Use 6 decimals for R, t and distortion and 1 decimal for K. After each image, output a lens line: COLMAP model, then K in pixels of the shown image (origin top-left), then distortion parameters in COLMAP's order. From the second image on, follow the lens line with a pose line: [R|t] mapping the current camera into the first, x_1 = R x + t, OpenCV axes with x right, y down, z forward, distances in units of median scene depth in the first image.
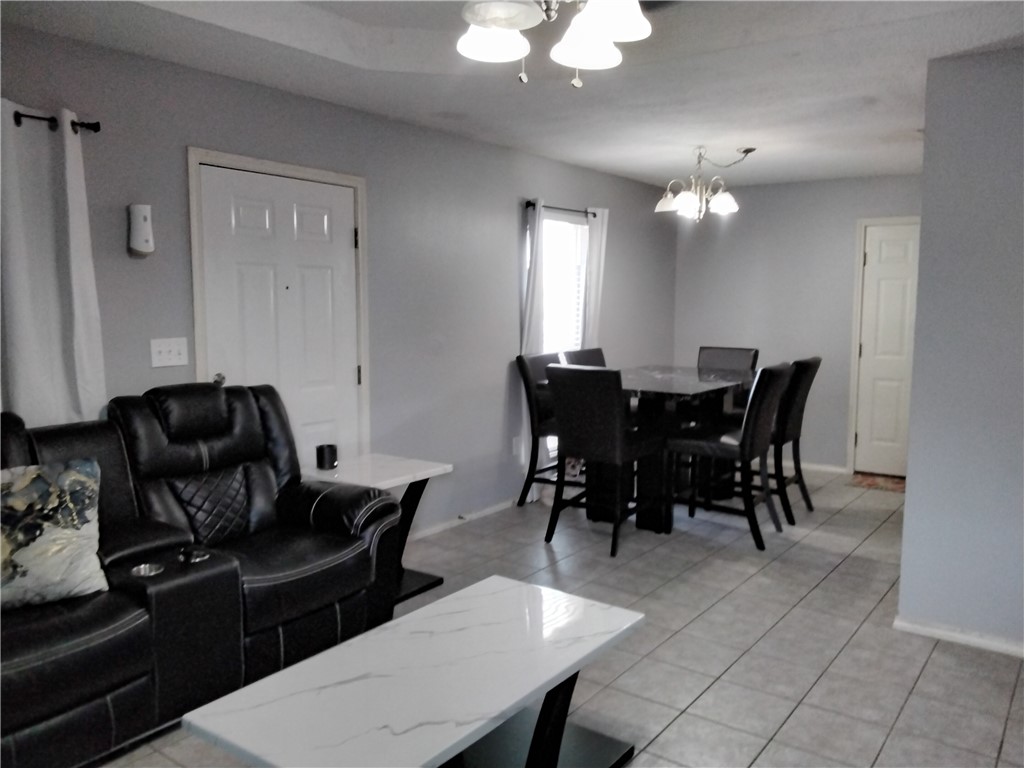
lens RADIAL K [[796.5, 0, 516.7], [0, 796.5, 388.0], [0, 0, 1]] dist [0.056487, -0.134203]
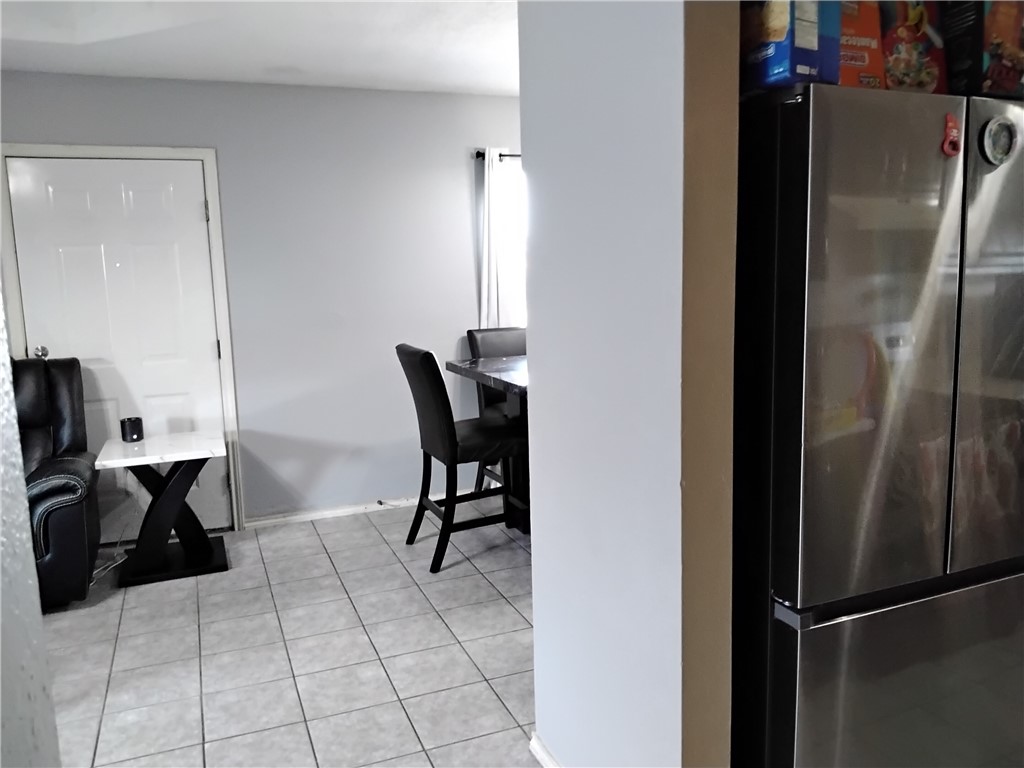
lens RADIAL K [[796.5, 0, 515.8], [0, 796.5, 377.5], [0, 0, 1]] dist [0.056487, -0.134203]
pose [[0.852004, 0.043269, -0.521745, 0.572042], [-0.024685, 0.998791, 0.042520, -0.029009], [0.522954, -0.023348, 0.852041, 0.304592]]
